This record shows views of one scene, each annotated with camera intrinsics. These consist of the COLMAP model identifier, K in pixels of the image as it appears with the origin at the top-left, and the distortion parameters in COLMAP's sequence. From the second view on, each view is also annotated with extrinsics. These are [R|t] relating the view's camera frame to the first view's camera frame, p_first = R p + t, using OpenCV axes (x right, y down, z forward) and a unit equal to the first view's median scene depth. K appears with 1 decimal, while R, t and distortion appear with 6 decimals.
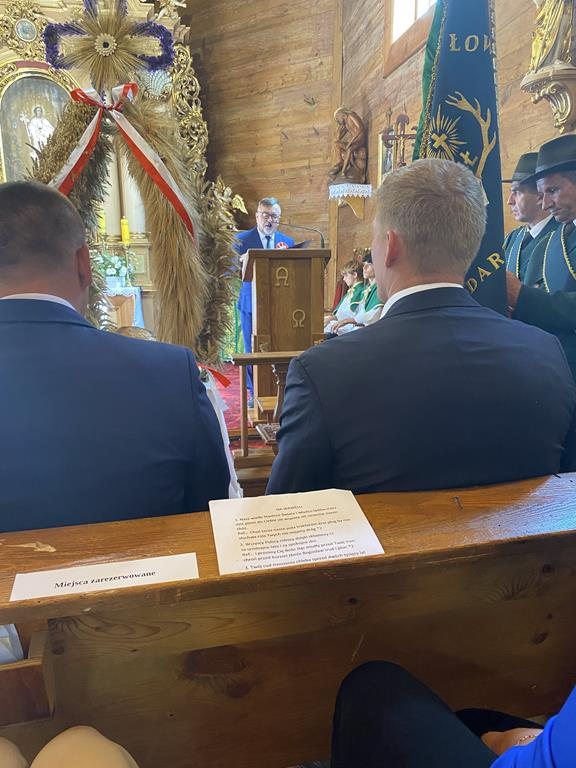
lens RADIAL K [[584.0, 0, 289.2], [0, 584.0, 377.2], [0, 0, 1]] dist [0.006939, -0.013078]
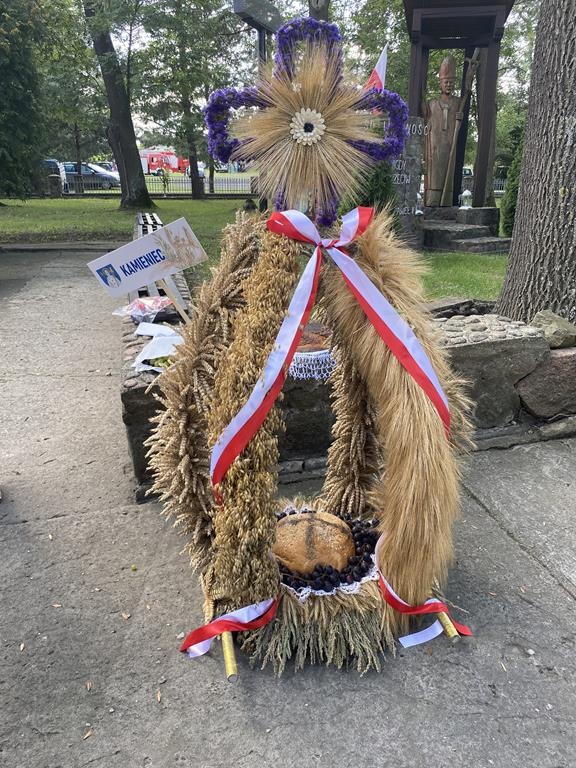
lens RADIAL K [[584.0, 0, 283.9], [0, 584.0, 383.2], [0, 0, 1]] dist [0.006939, -0.013078]
pose [[0.997892, -0.016432, 0.062774, -0.149859], [0.005832, 0.986202, 0.165442, -0.157776], [-0.064627, -0.164727, 0.984220, 0.134981]]
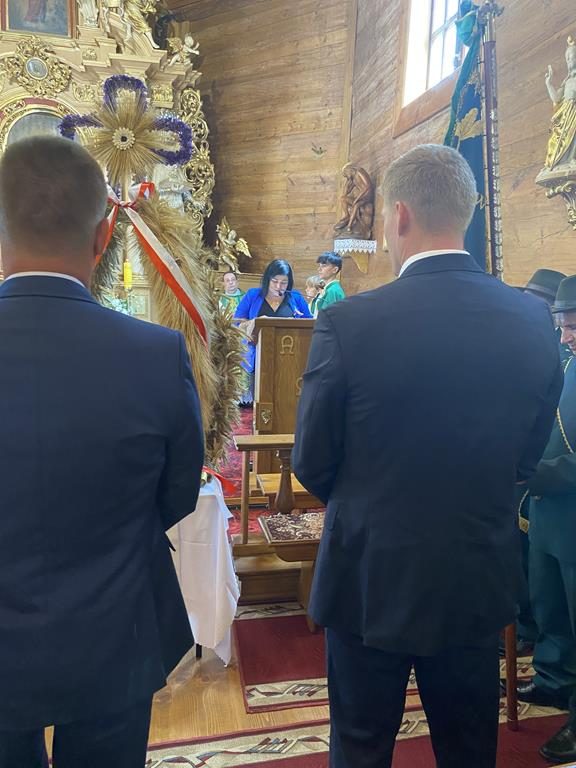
lens RADIAL K [[584.0, 0, 294.7], [0, 584.0, 377.5], [0, 0, 1]] dist [0.006939, -0.013078]
pose [[0.998991, 0.039368, 0.021602, -0.012743], [-0.038669, 0.998744, -0.031876, -0.057889], [-0.022830, 0.031008, 0.999258, 0.009486]]
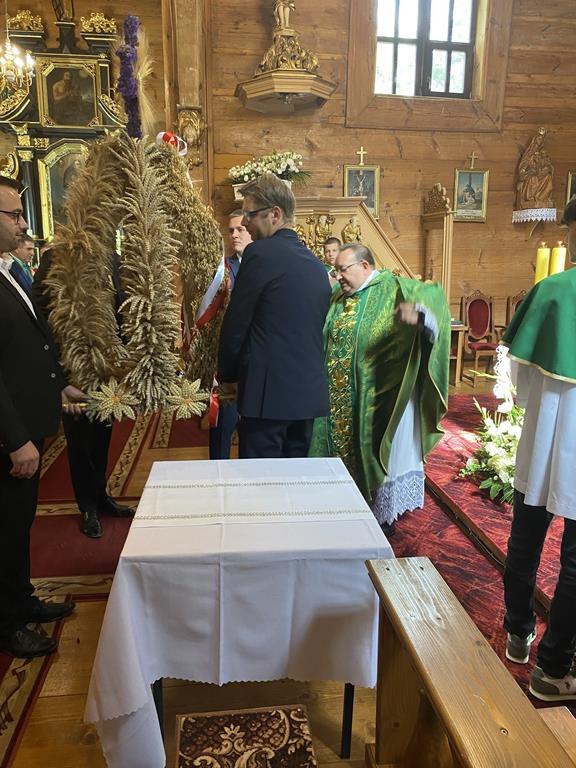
lens RADIAL K [[584.0, 0, 289.0], [0, 584.0, 381.7], [0, 0, 1]] dist [0.006939, -0.013078]
pose [[-0.072142, 0.218303, -0.973211, 0.174631], [-0.185251, 0.955842, 0.228140, -0.136904], [0.980040, 0.196747, -0.028515, 0.457236]]
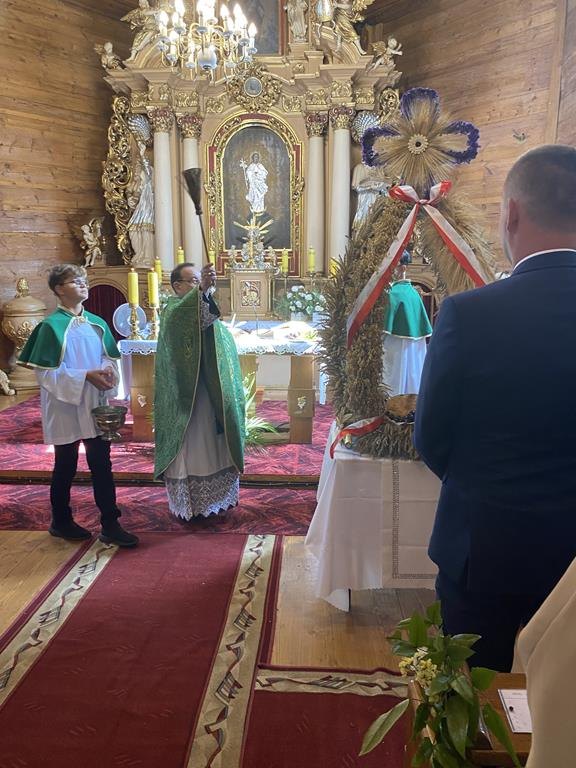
lens RADIAL K [[584.0, 0, 284.2], [0, 584.0, 376.3], [0, 0, 1]] dist [0.006939, -0.013078]
pose [[0.967865, 0.052428, -0.245944, -0.103259], [-0.057630, 0.998240, -0.013997, -0.038970], [0.244777, 0.027720, 0.969183, -0.048278]]
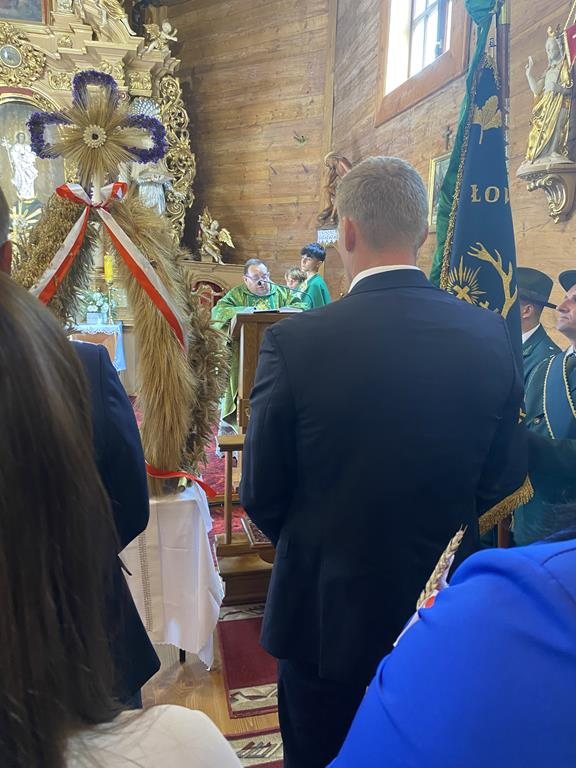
lens RADIAL K [[584.0, 0, 294.8], [0, 584.0, 376.7], [0, 0, 1]] dist [0.006939, -0.013078]
pose [[0.998744, 0.024637, 0.043639, -0.007802], [-0.024170, 0.999645, -0.011189, -0.068004], [-0.043899, 0.010120, 0.998985, 0.014102]]
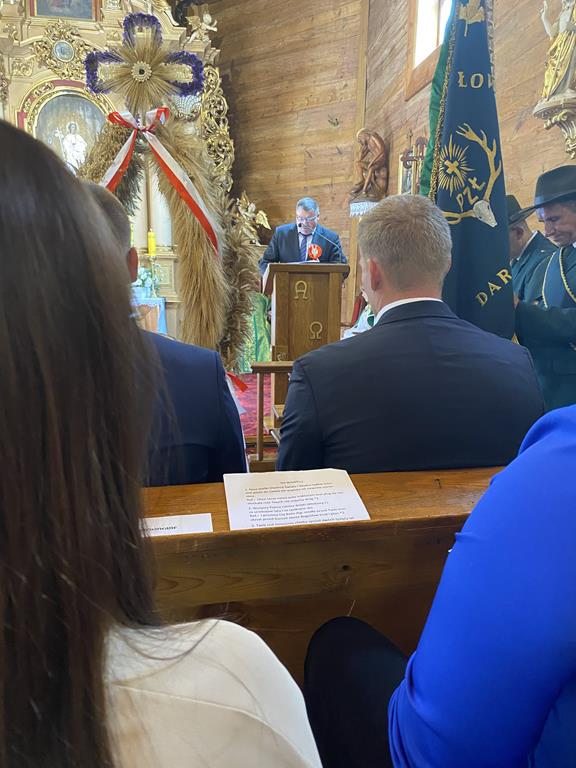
lens RADIAL K [[584.0, 0, 291.9], [0, 584.0, 376.3], [0, 0, 1]] dist [0.006939, -0.013078]
pose [[0.999240, 0.026188, -0.028884, 0.003666], [-0.026949, 0.999291, -0.026279, 0.005604], [0.028175, 0.027037, 0.999237, -0.021940]]
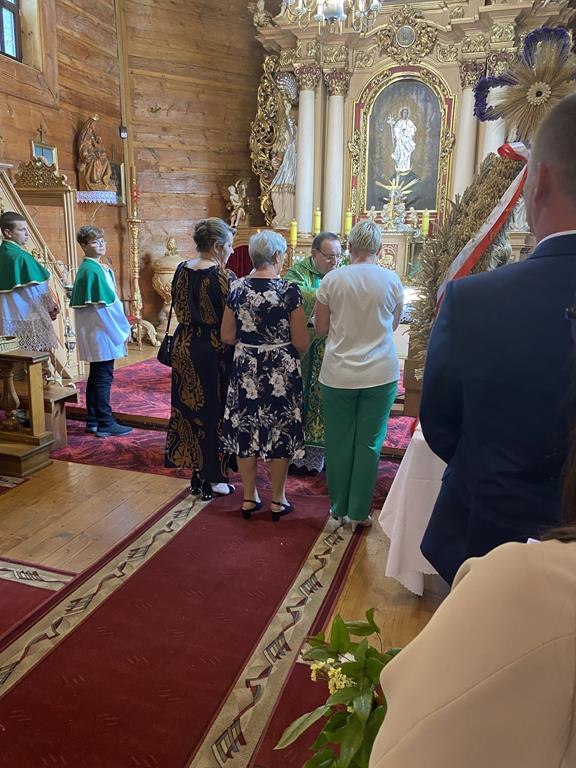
lens RADIAL K [[584.0, 0, 290.6], [0, 584.0, 376.2], [0, 0, 1]] dist [0.006939, -0.013078]
pose [[0.870722, 0.140136, -0.471386, -0.058248], [-0.120519, 0.990116, 0.071730, -0.047813], [0.476779, -0.005646, 0.879005, -0.022218]]
